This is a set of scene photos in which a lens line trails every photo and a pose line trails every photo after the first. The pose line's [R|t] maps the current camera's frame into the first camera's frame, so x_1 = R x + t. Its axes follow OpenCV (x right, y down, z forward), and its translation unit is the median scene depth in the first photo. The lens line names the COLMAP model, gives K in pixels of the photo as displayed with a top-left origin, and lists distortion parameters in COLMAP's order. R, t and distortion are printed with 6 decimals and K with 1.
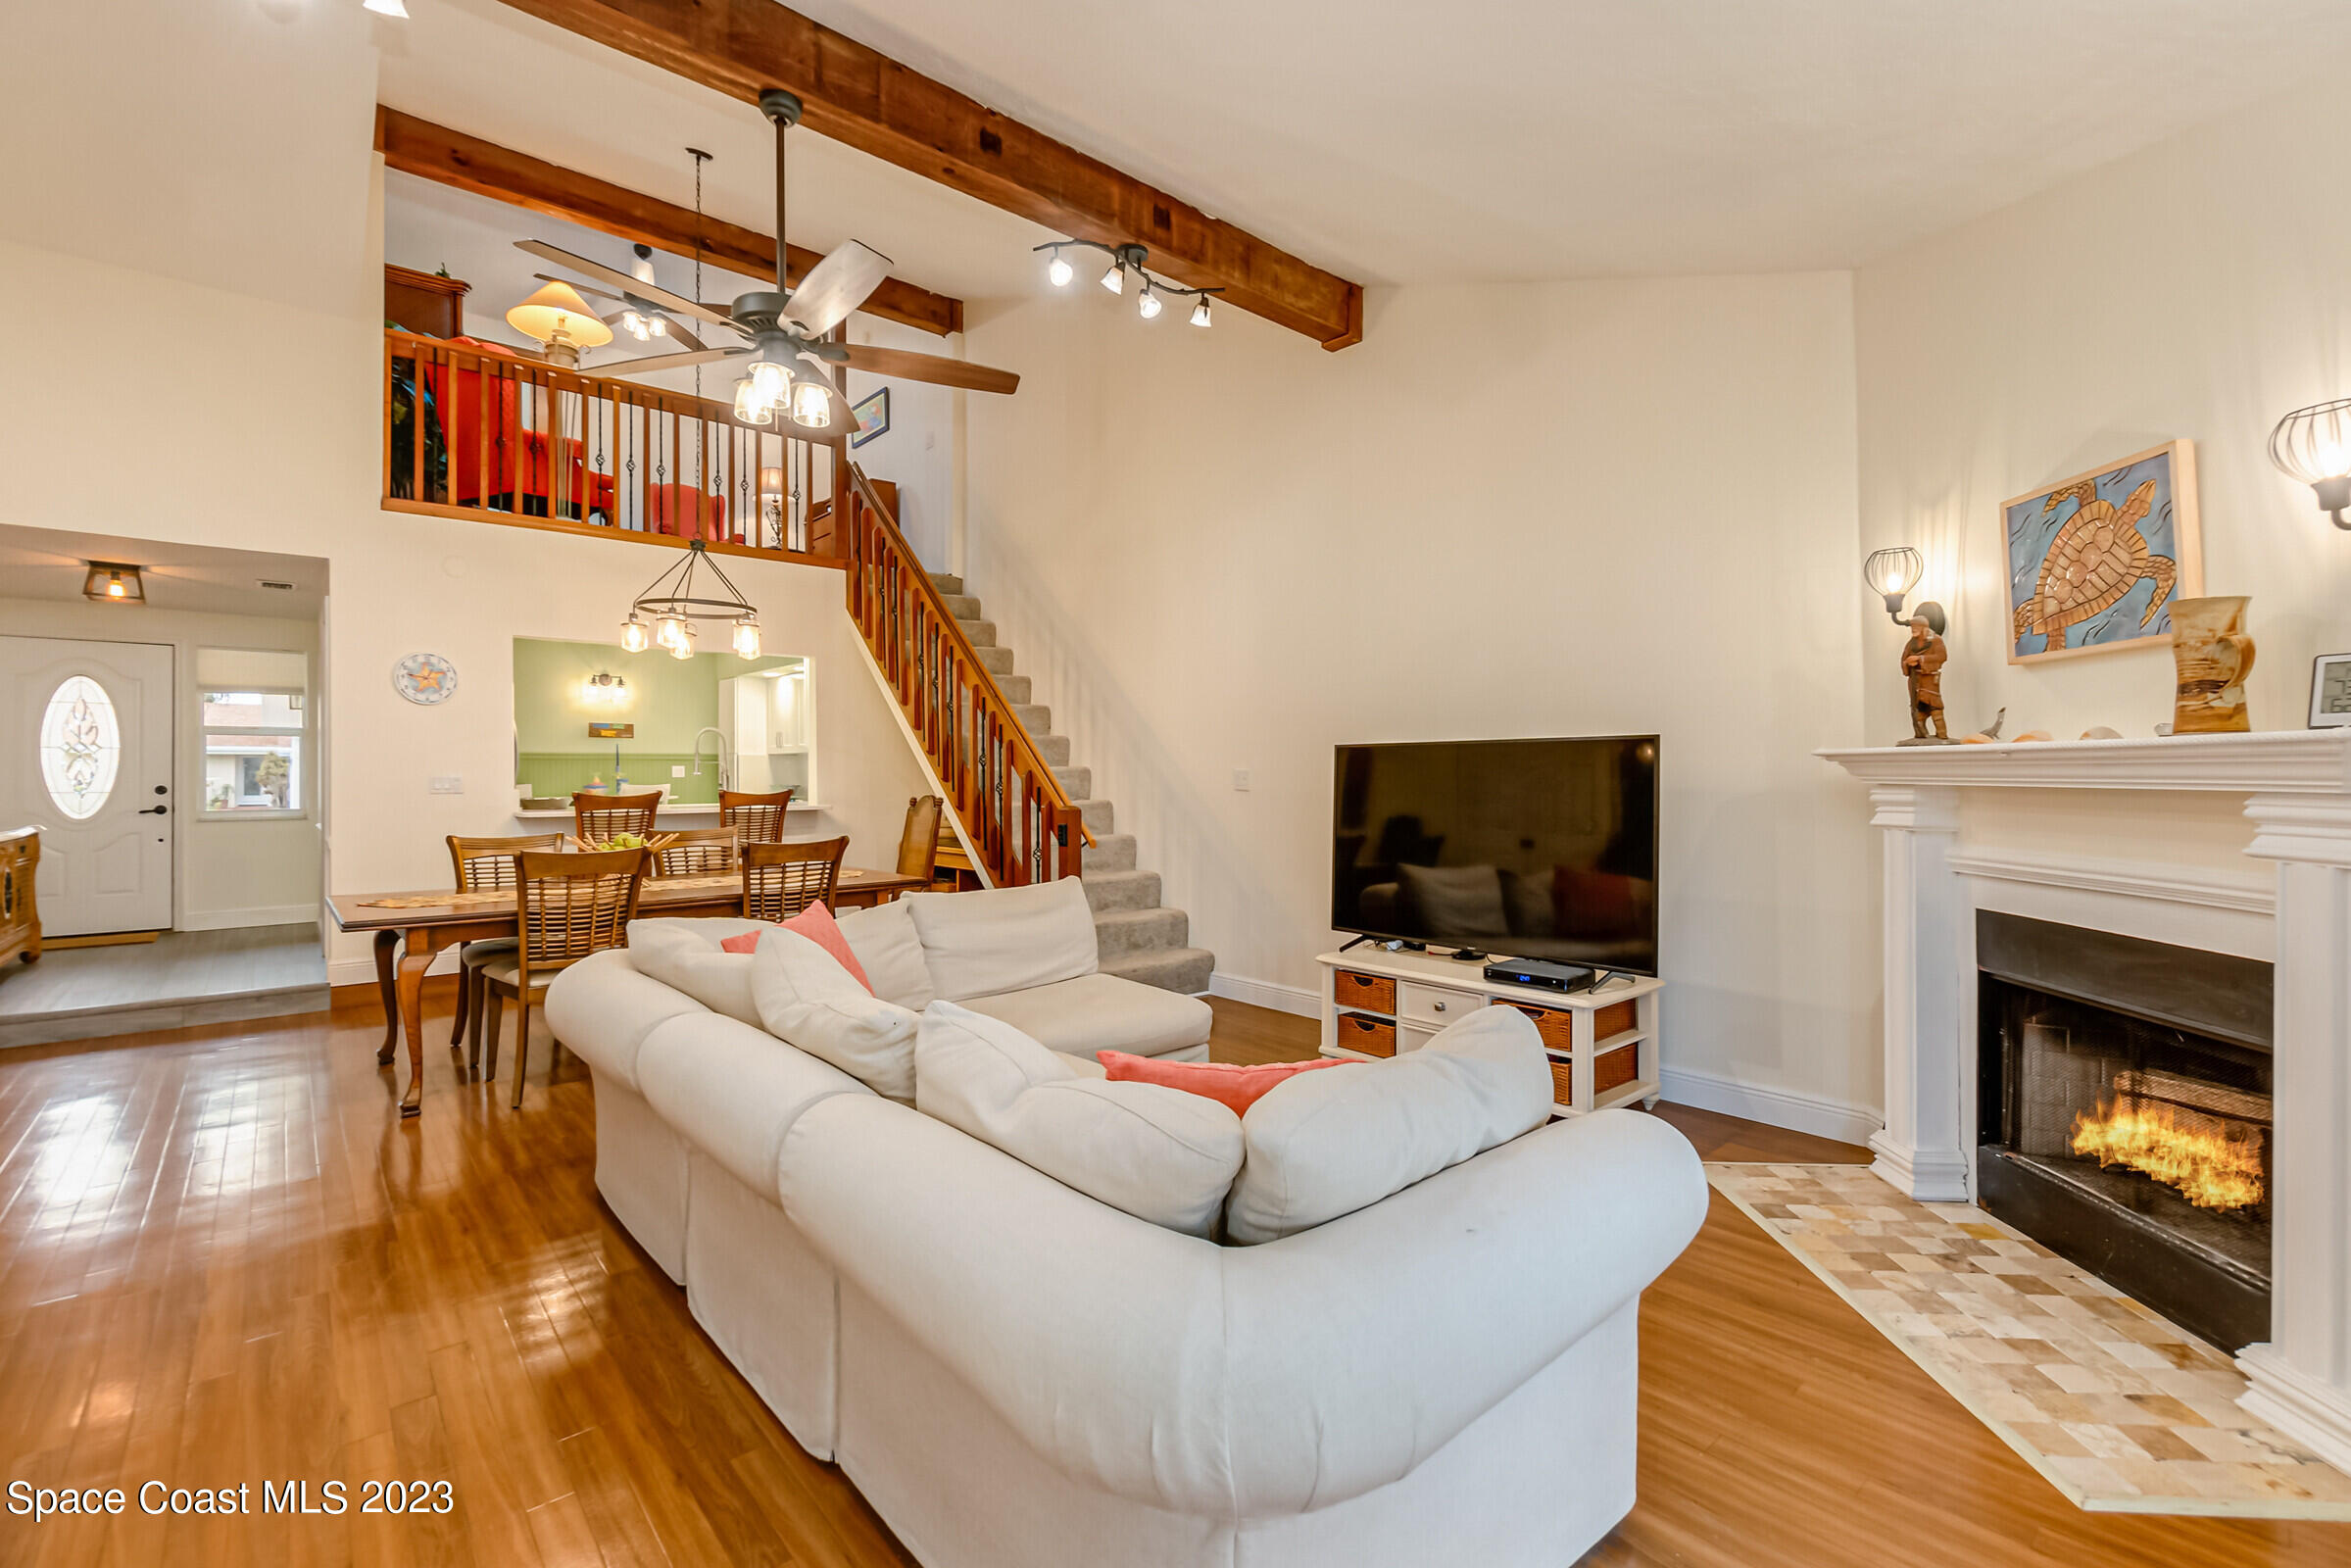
lens RADIAL K [[1040.6, 0, 1163.9], [0, 1040.6, 773.0], [0, 0, 1]] dist [0.001488, -0.000438]
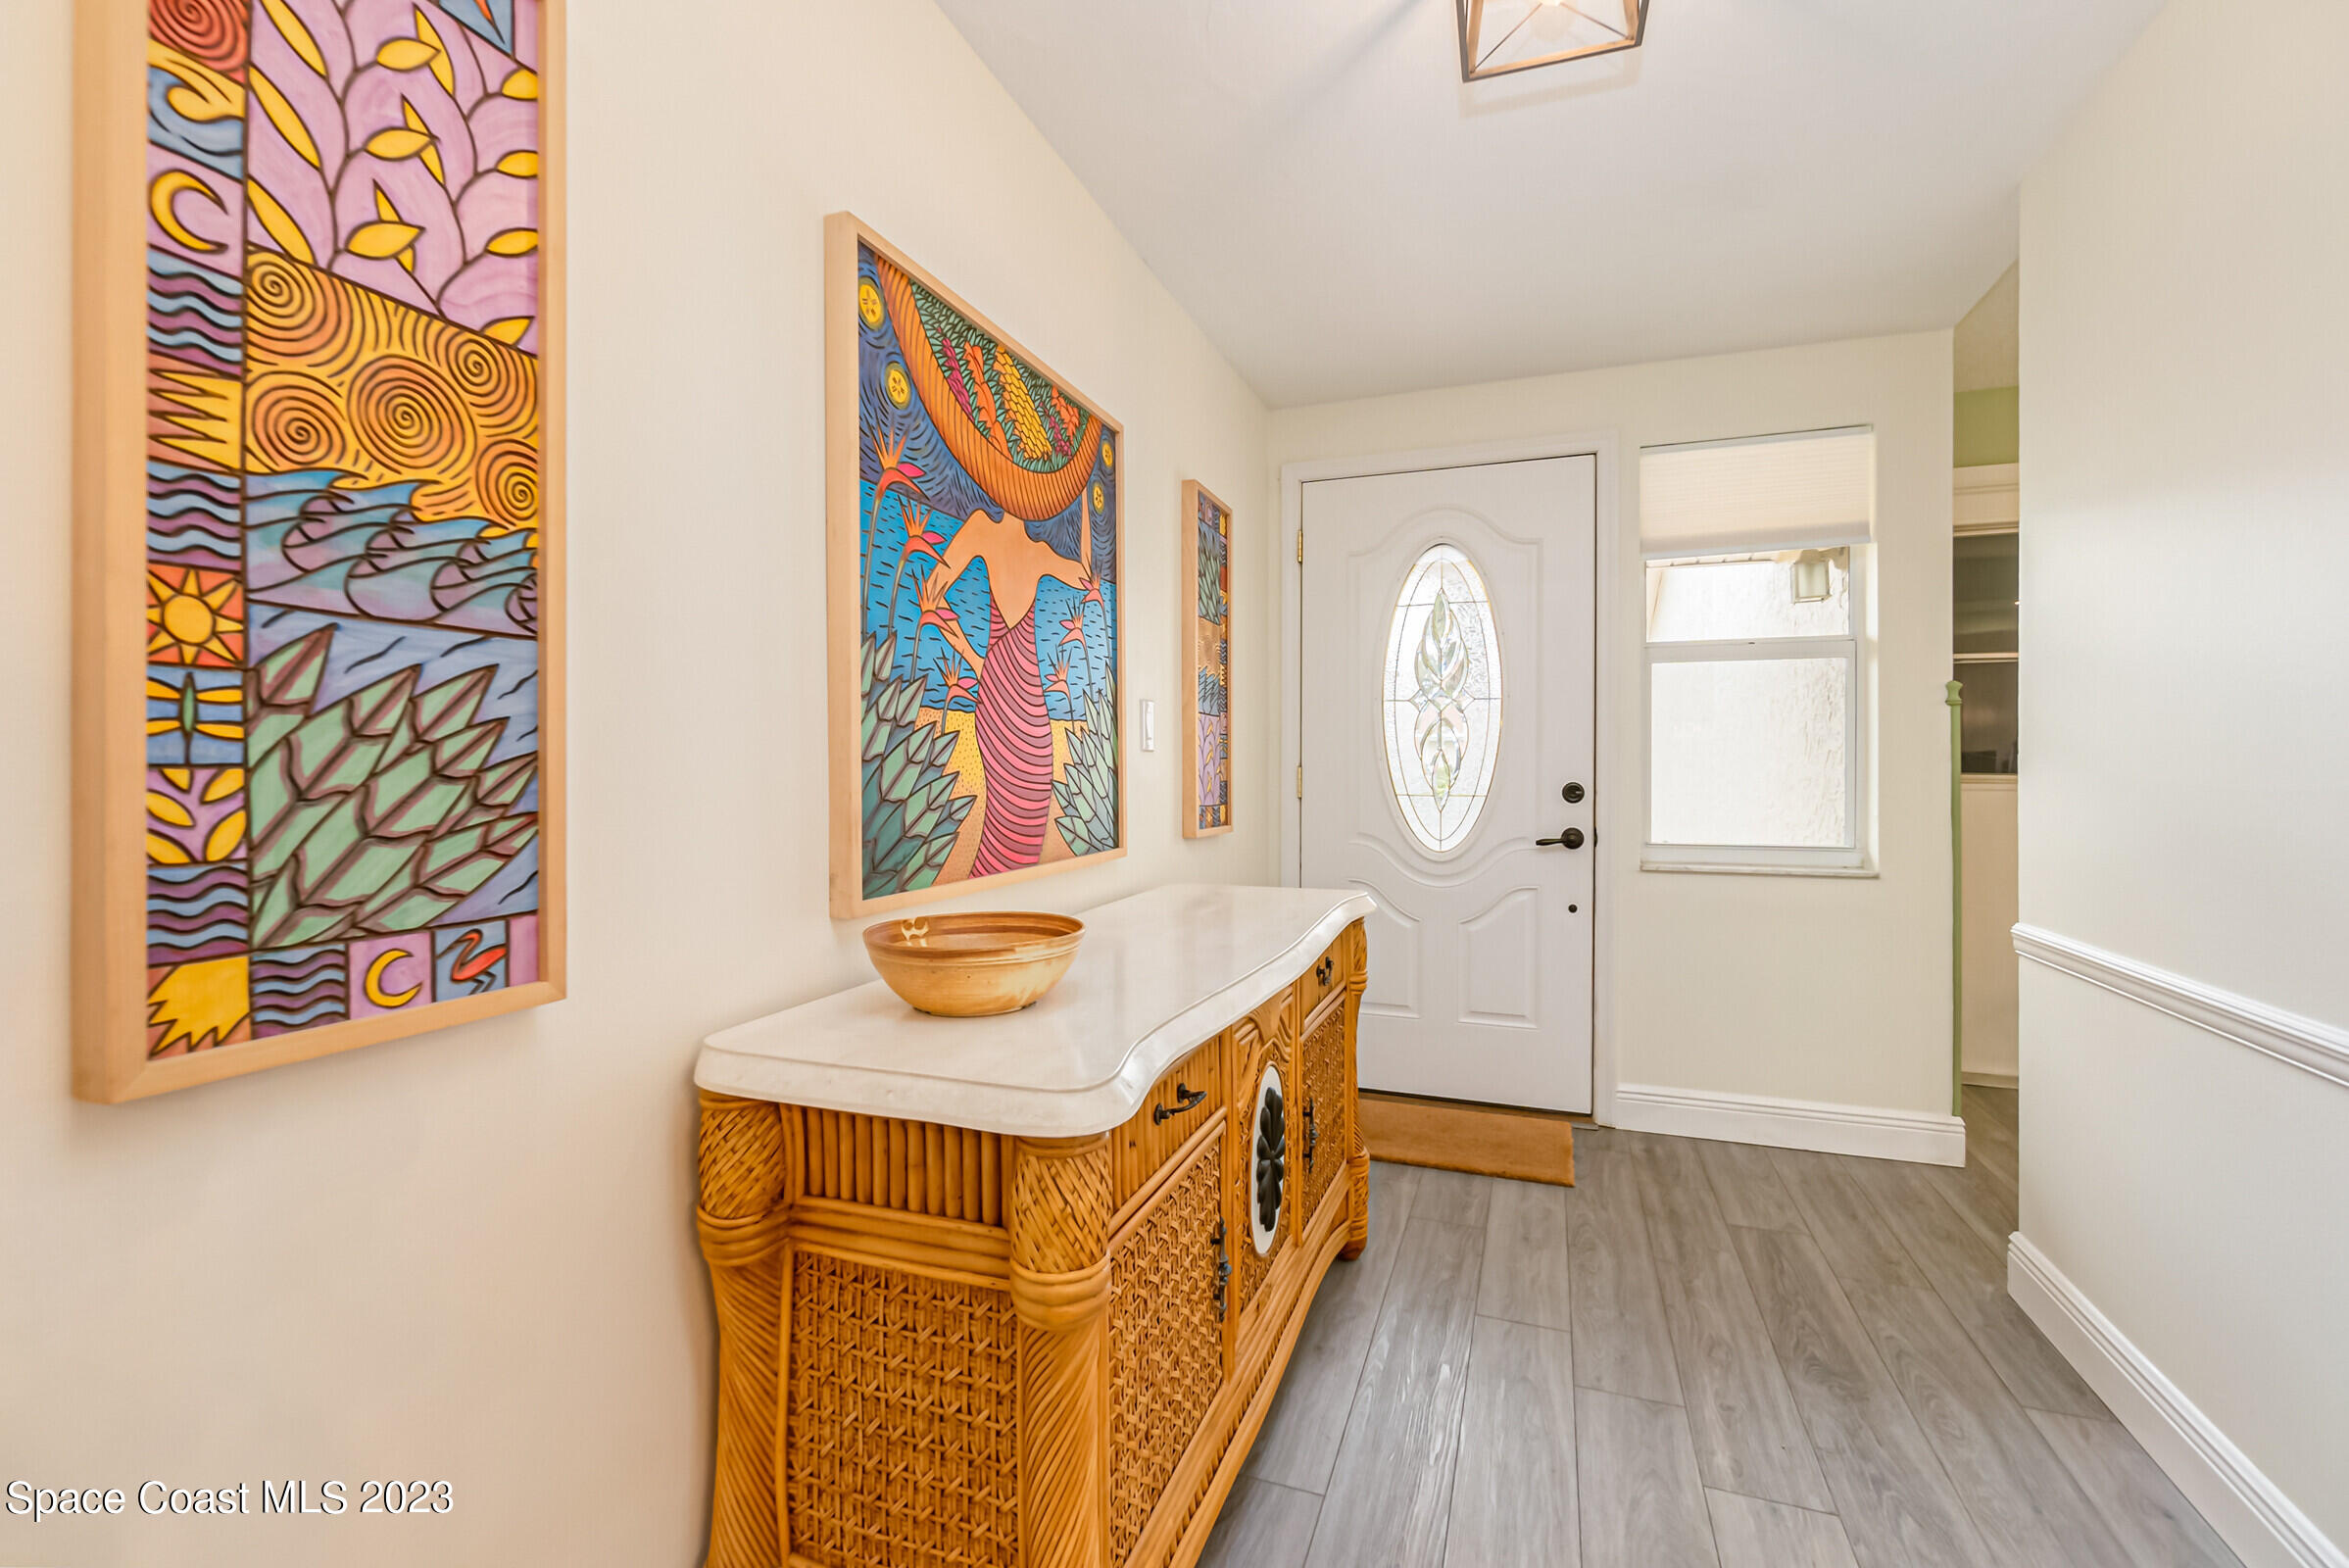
lens RADIAL K [[1039.7, 0, 1175.4], [0, 1039.7, 761.1], [0, 0, 1]] dist [0.001488, -0.000438]
pose [[0.498150, 0.003706, -0.867083, -1.725394], [0.002982, 0.999978, 0.005987, -0.000287], [0.867086, -0.005568, 0.498127, 1.649556]]
